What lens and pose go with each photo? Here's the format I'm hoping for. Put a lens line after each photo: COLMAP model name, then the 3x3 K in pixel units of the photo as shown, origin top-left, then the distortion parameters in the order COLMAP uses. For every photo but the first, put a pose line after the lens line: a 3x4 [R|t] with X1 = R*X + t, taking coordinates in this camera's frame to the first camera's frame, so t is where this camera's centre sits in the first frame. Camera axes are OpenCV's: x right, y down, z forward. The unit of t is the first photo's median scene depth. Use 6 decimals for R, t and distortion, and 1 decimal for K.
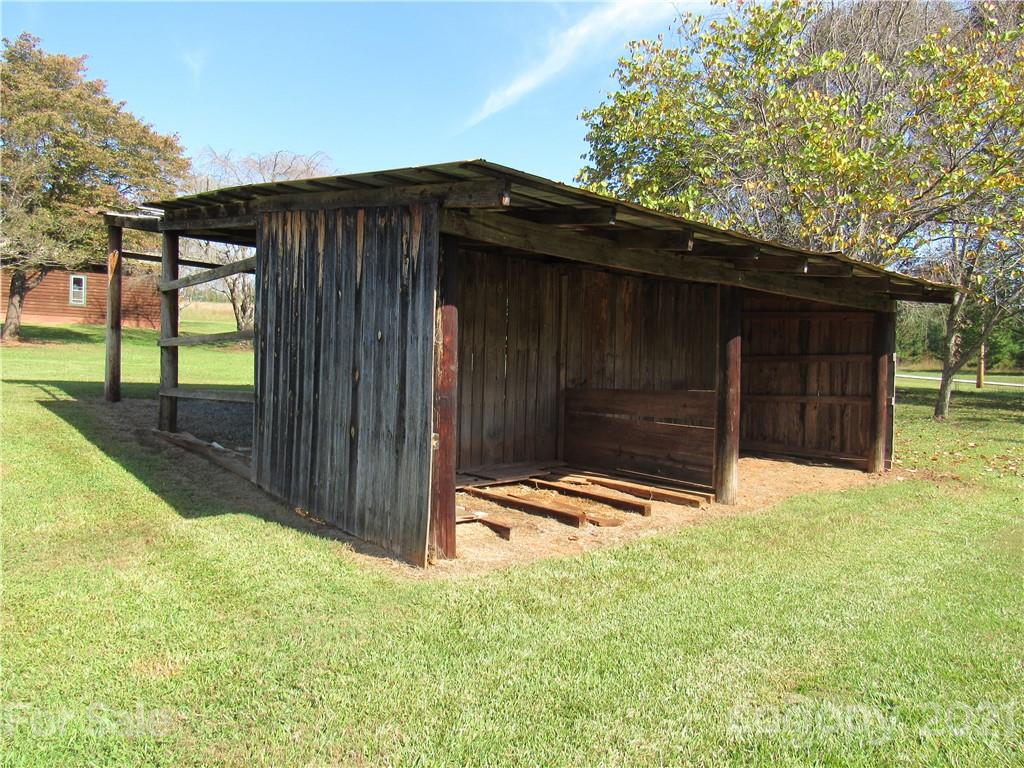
lens RADIAL K [[720.3, 0, 512.0], [0, 720.3, 384.0], [0, 0, 1]] dist [-0.032393, -0.002785]
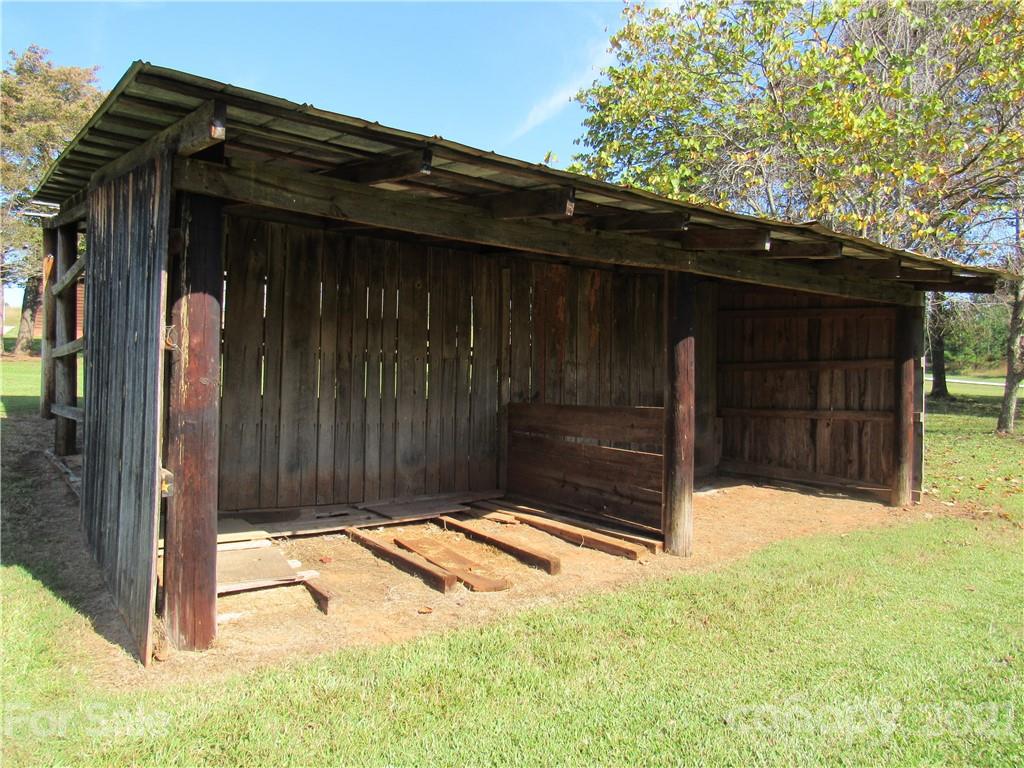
lens RADIAL K [[718.3, 0, 512.0], [0, 718.3, 384.0], [0, 0, 1]] dist [-0.035209, 0.003852]
pose [[0.996036, -0.007007, -0.088672, 0.148153], [0.005789, 0.999885, -0.013992, -0.004752], [0.088760, 0.013423, 0.995963, 0.167194]]
